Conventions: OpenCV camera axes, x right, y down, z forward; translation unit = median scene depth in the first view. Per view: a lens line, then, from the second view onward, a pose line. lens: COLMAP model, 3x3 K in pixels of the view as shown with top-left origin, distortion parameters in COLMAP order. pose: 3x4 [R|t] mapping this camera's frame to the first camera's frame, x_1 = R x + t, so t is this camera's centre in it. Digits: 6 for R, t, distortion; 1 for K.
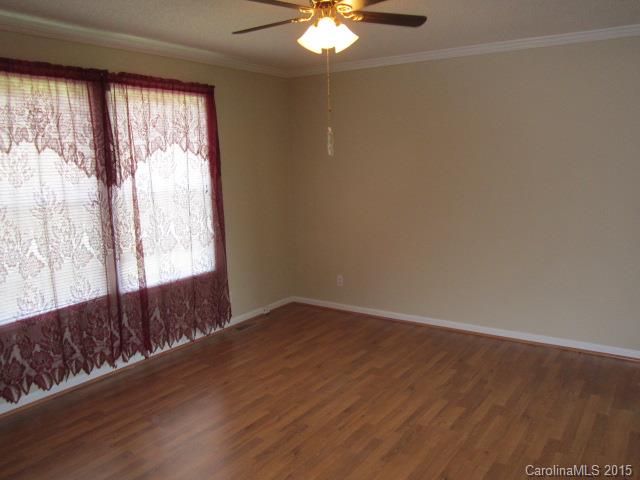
lens RADIAL K [[528.8, 0, 320.0], [0, 528.8, 240.0], [0, 0, 1]] dist [-0.045346, 0.000237]
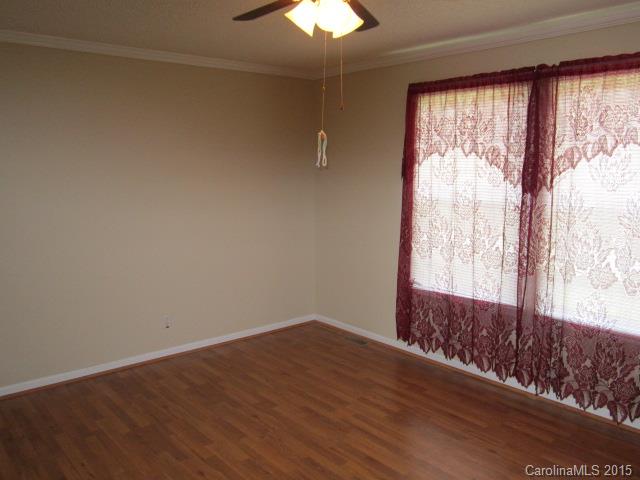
lens RADIAL K [[517.2, 0, 320.7], [0, 517.2, 233.4], [0, 0, 1]] dist [0.100495, 0.000935]
pose [[-0.191934, 0.143489, -0.970862, 0.603437], [-0.165171, 0.970420, 0.176077, -0.140480], [0.967409, 0.194153, -0.162557, 0.838729]]
